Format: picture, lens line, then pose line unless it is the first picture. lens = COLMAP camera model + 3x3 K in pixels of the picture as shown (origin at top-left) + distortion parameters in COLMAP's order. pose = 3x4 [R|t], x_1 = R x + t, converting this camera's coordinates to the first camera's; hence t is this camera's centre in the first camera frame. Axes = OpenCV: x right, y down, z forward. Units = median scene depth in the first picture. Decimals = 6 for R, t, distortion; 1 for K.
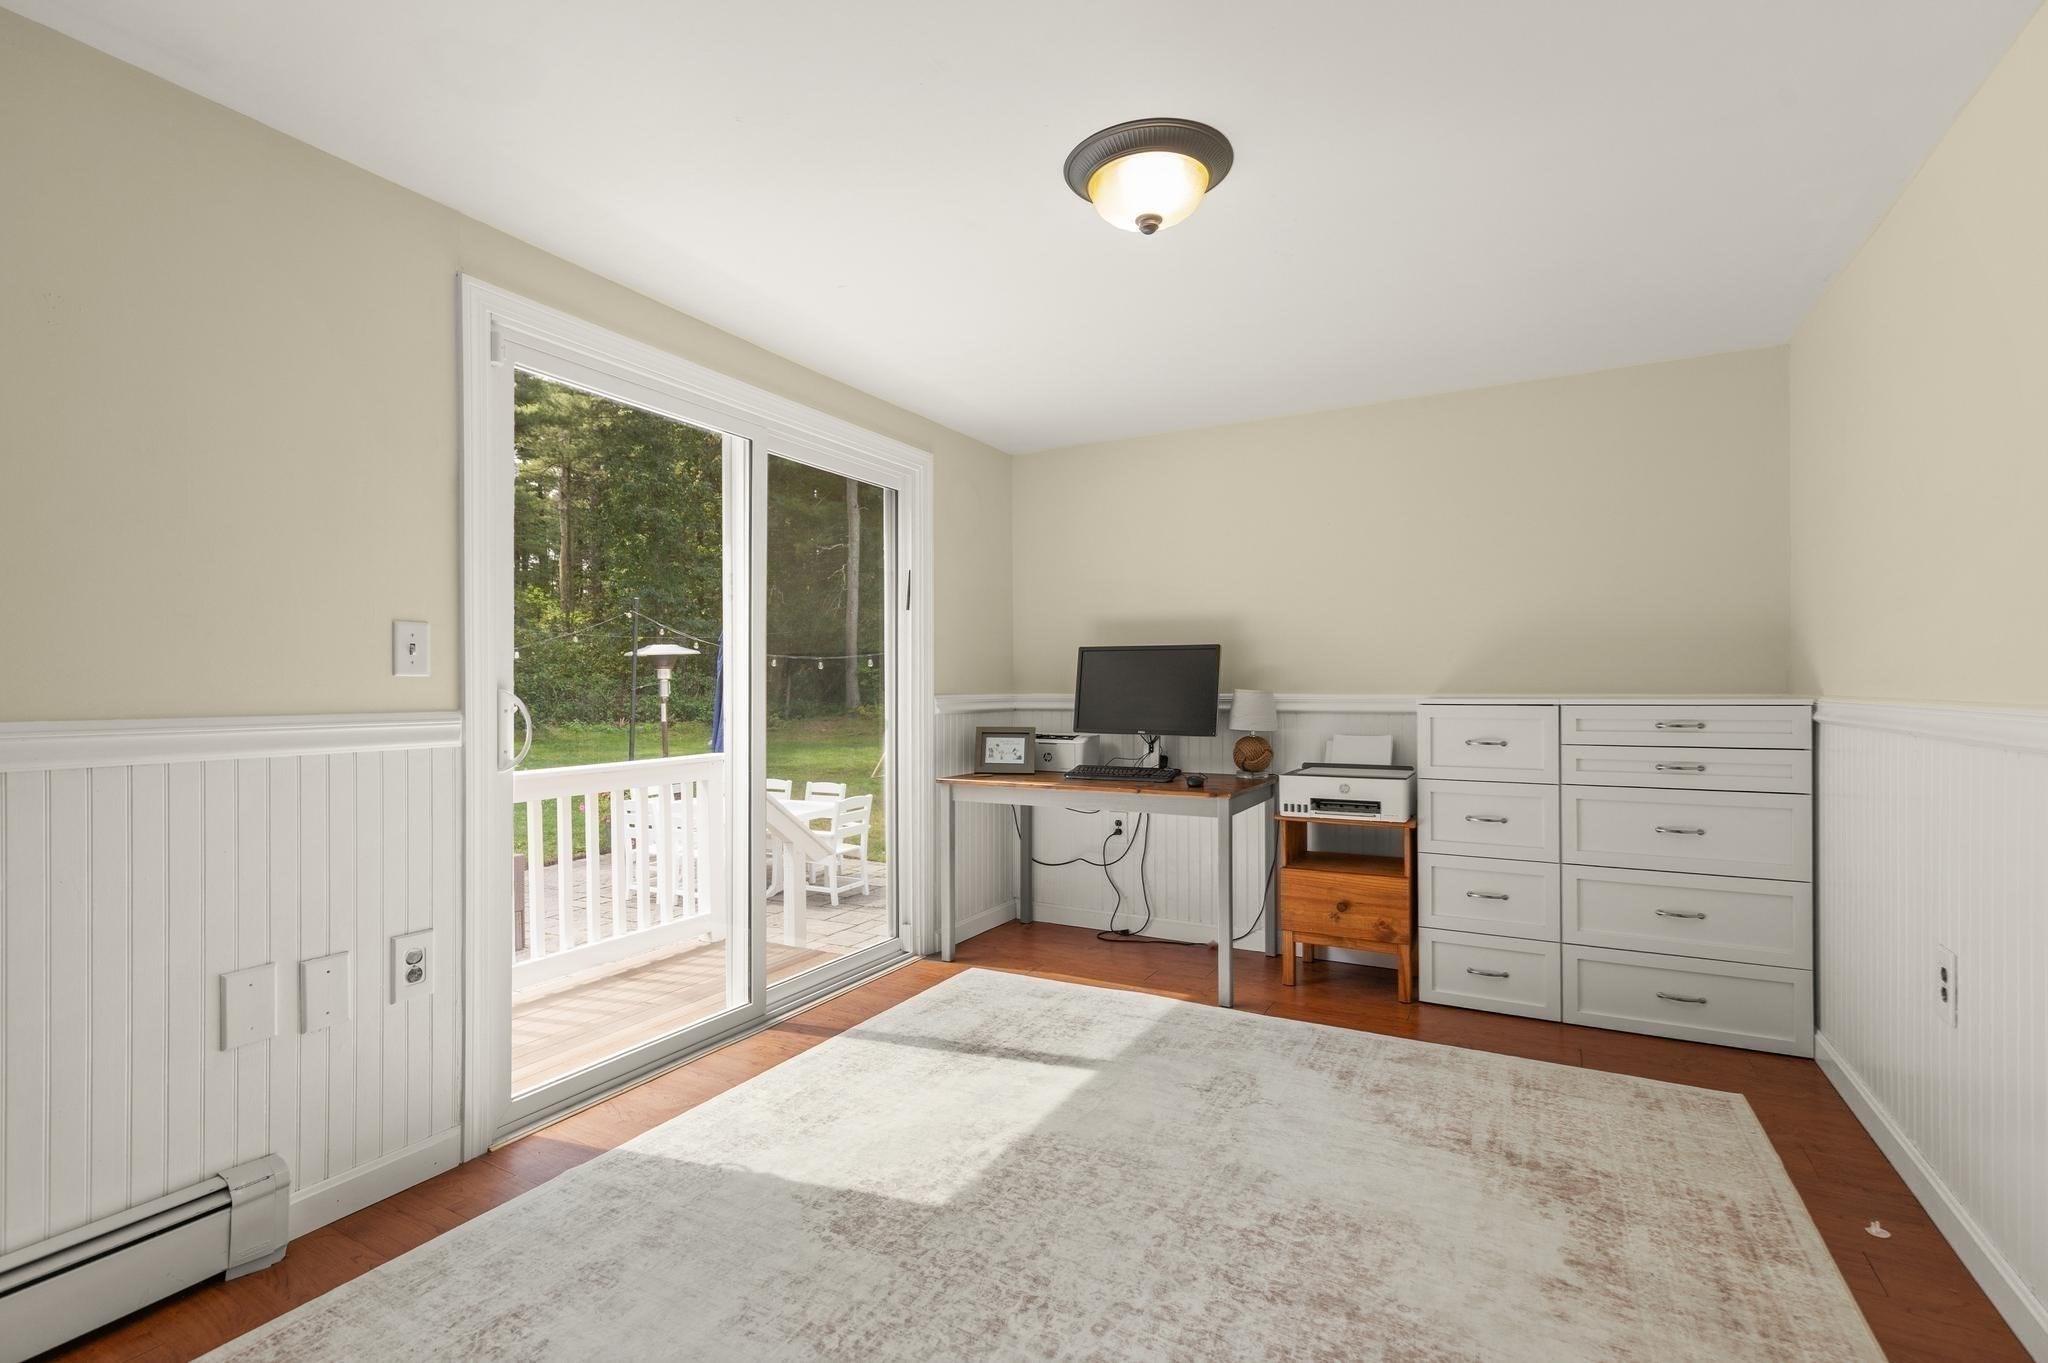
lens RADIAL K [[936.1, 0, 1030.2], [0, 936.1, 685.5], [0, 0, 1]] dist [-0.000170, 0.000151]
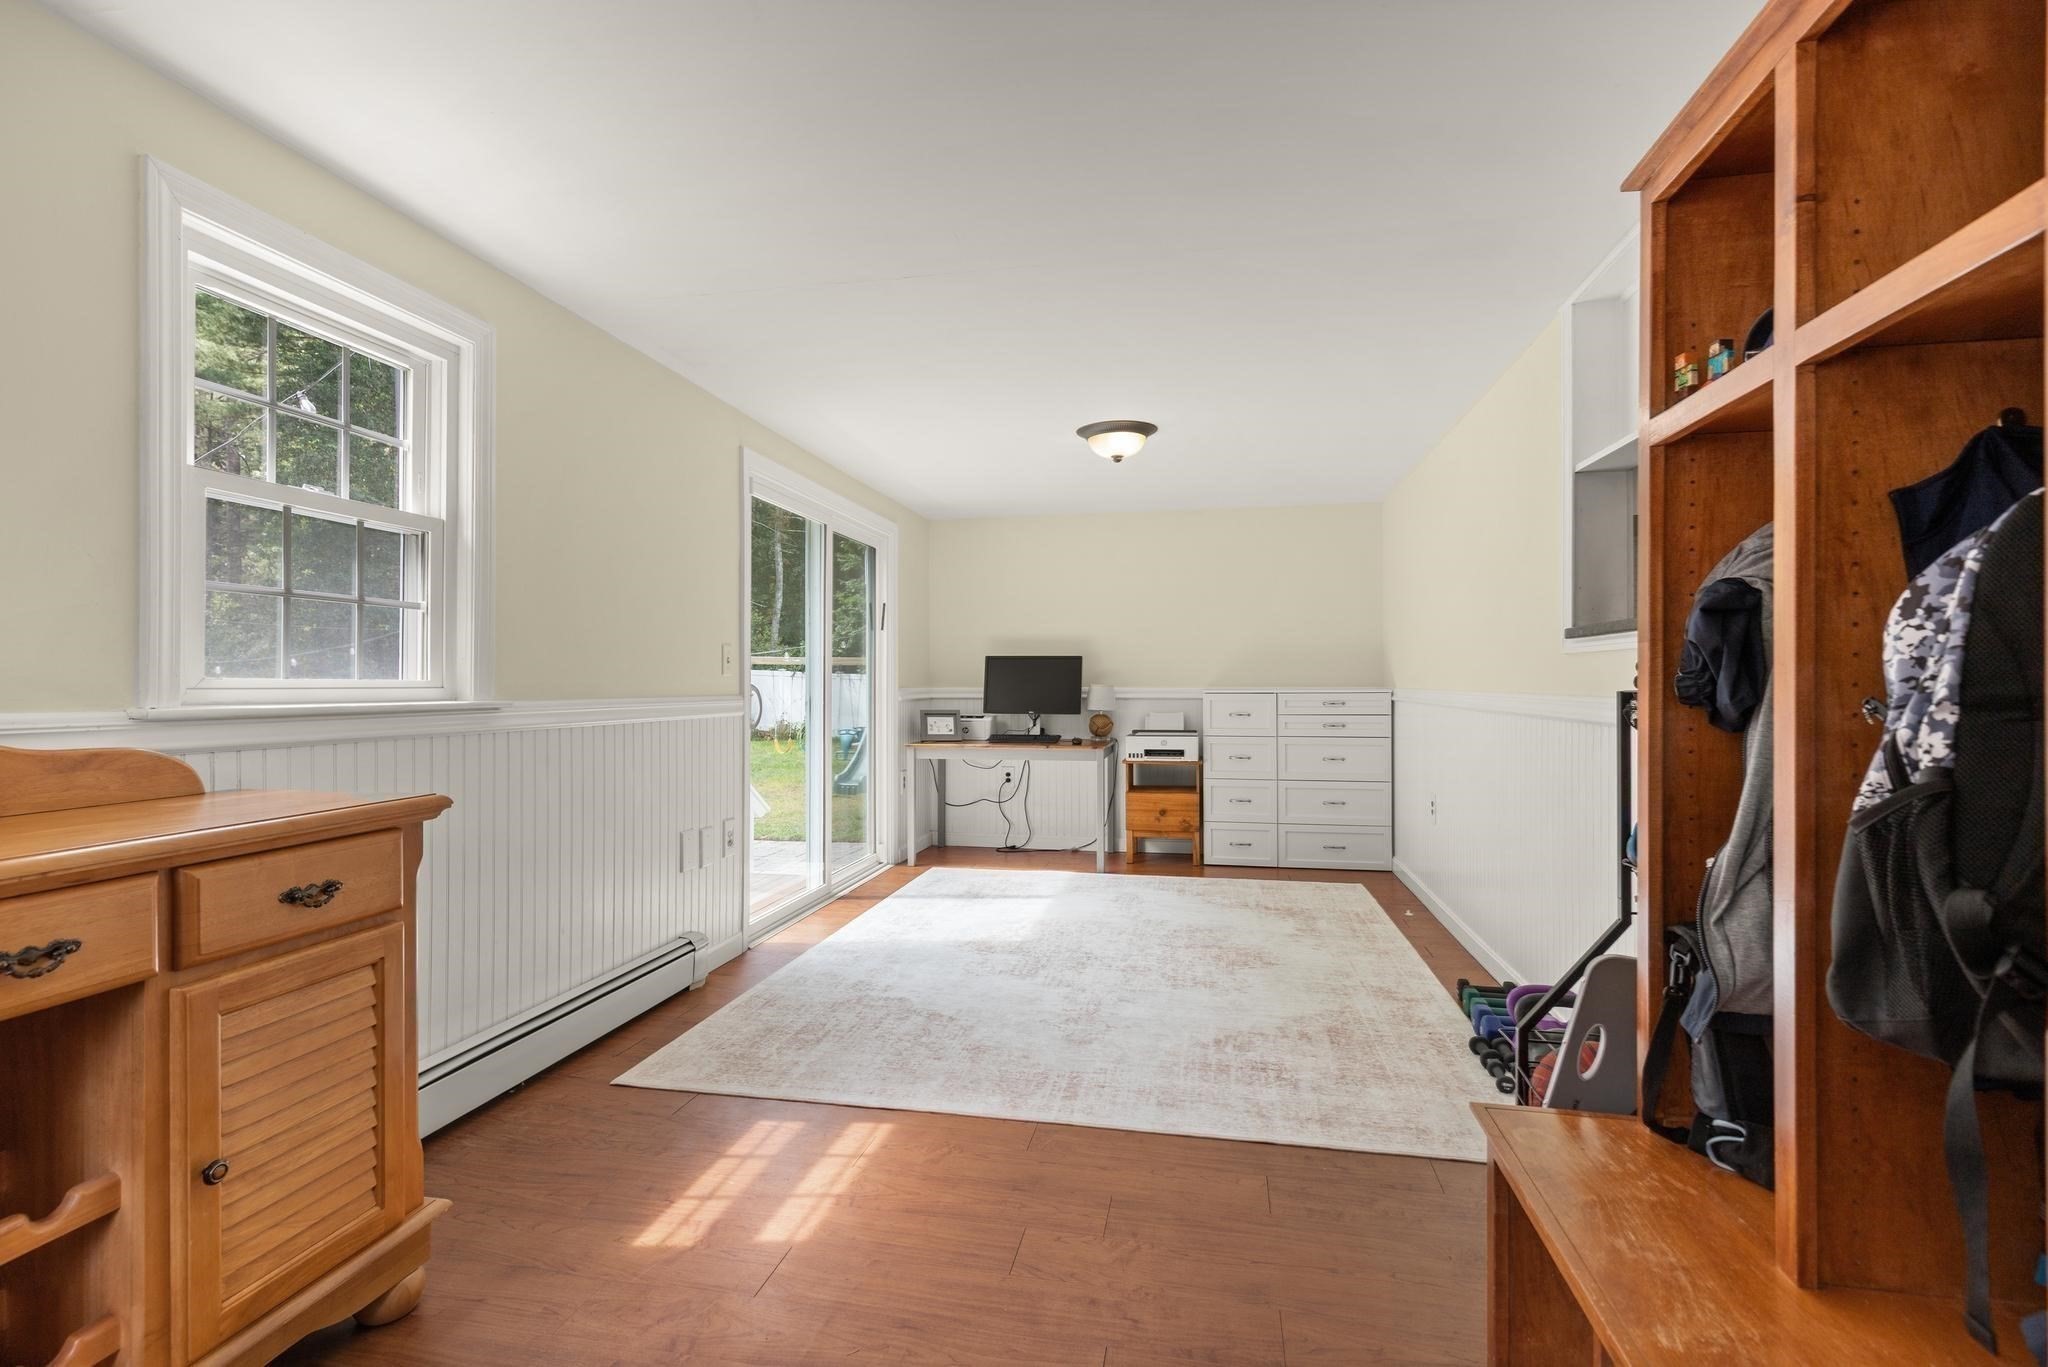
lens RADIAL K [[936.1, 0, 1030.2], [0, 936.1, 687.5], [0, 0, 1]] dist [-0.000170, 0.000151]
pose [[0.953725, 0.000727, 0.300681, -0.401519], [-0.002122, 0.999988, 0.004311, 0.002731], [-0.300674, -0.004749, 0.953715, -0.539419]]
